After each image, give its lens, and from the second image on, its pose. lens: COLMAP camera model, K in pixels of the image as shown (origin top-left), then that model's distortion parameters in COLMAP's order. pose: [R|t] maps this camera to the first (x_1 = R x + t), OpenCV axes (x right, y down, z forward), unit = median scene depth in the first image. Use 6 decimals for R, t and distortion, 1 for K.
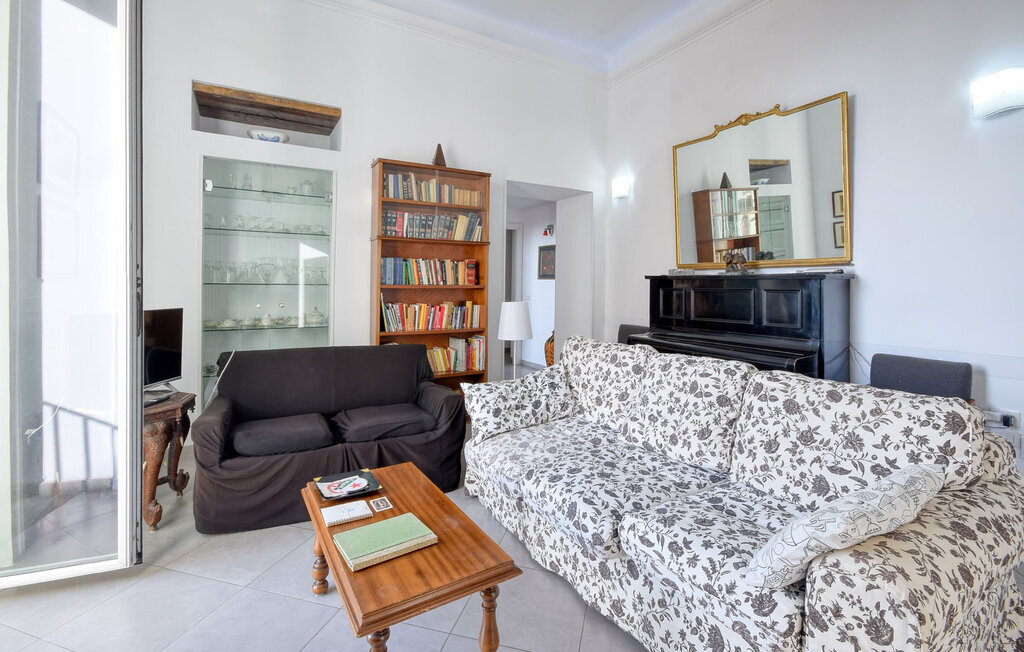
lens RADIAL K [[467.1, 0, 512.1], [0, 467.1, 283.1], [0, 0, 1]] dist [-0.007943, -0.000548]
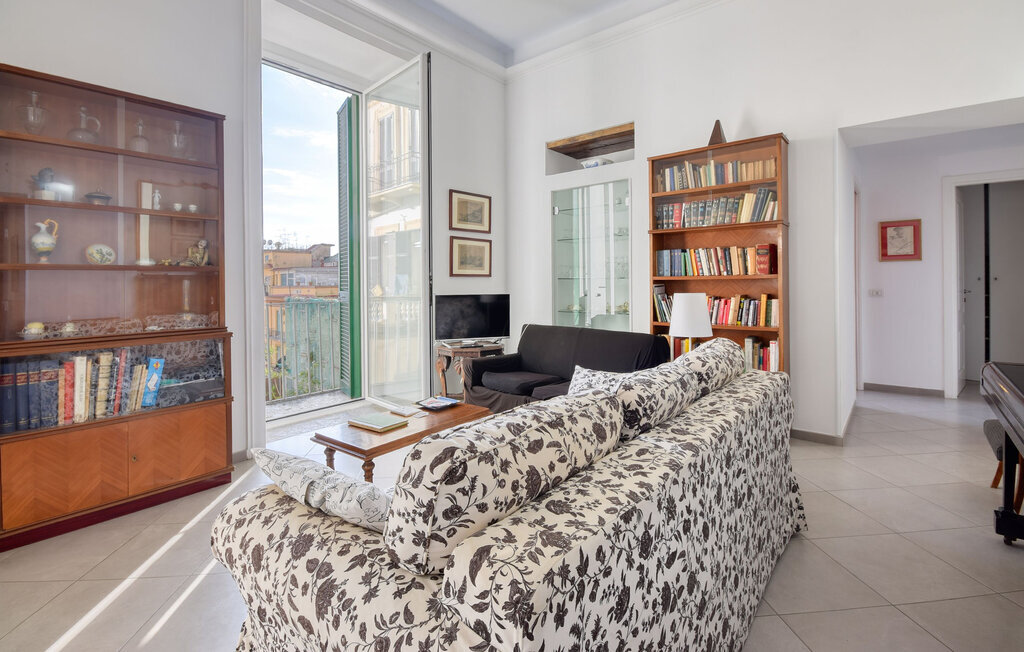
lens RADIAL K [[467.1, 0, 512.1], [0, 467.1, 283.1], [0, 0, 1]] dist [-0.007943, -0.000548]
pose [[0.351012, -0.010419, -0.936313, 0.630473], [0.015766, 0.999862, -0.005216, 0.019370], [0.936238, -0.012931, 0.351127, 0.349403]]
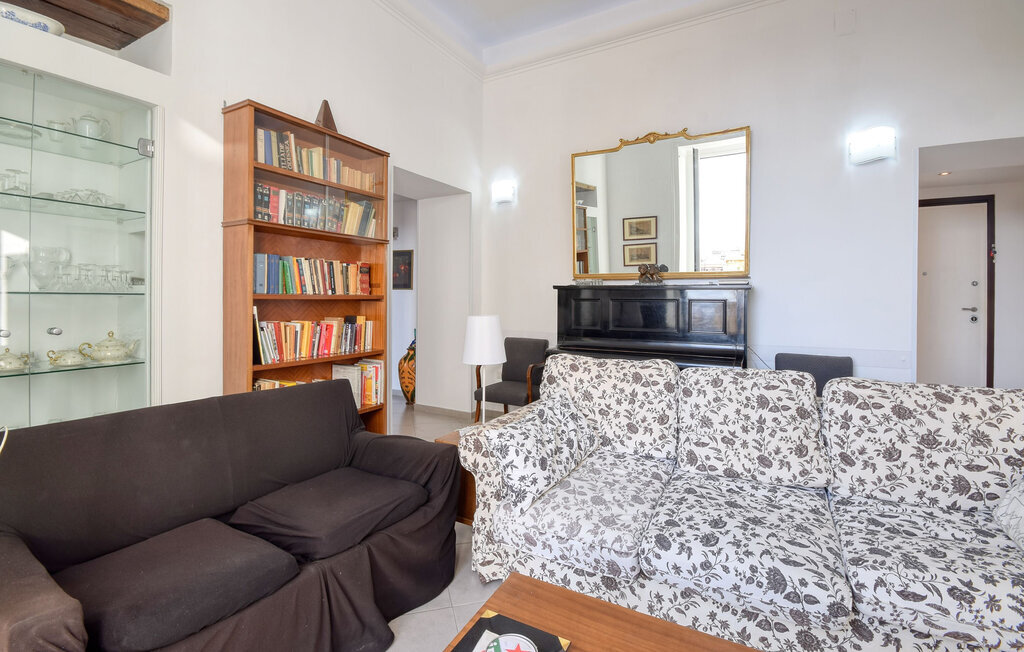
lens RADIAL K [[457.4, 0, 509.1], [0, 457.4, 300.7], [0, 0, 1]] dist [0.008450, -0.012206]
pose [[0.863371, -0.005244, 0.504542, -0.313190], [-0.001600, 0.999912, 0.013131, 0.004032], [-0.504567, -0.012145, 0.863287, 0.274842]]
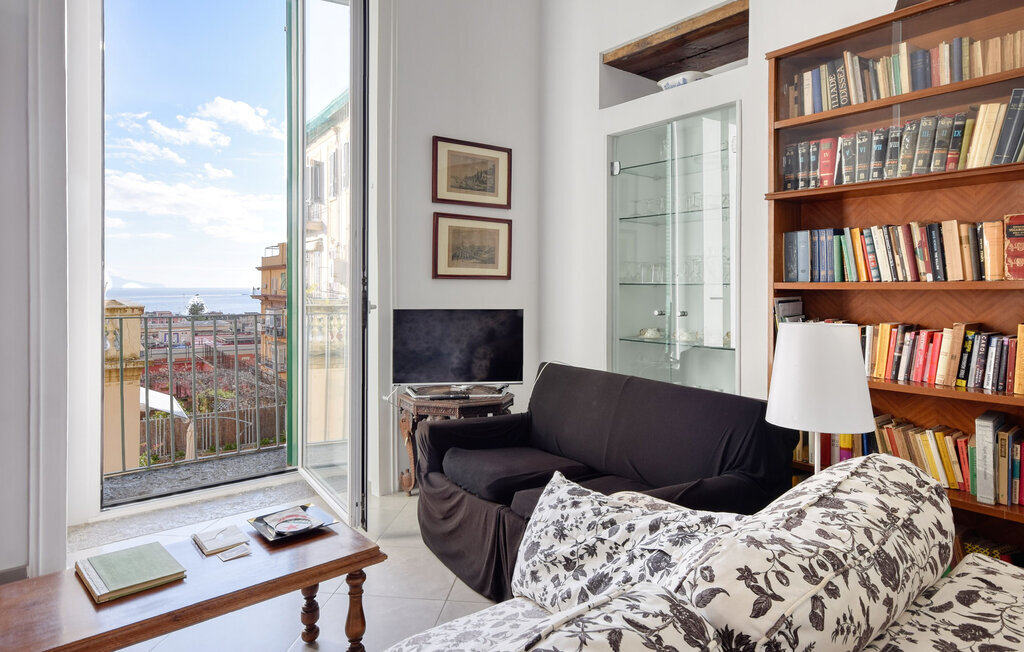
lens RADIAL K [[607.8, 0, 512.0], [0, 607.8, 284.8], [0, 0, 1]] dist [0.010362, 0.002112]
pose [[0.154289, -0.011366, -0.987960, 0.397023], [0.001847, 0.999935, -0.011215, 0.014149], [0.988024, -0.000094, 0.154300, 0.620807]]
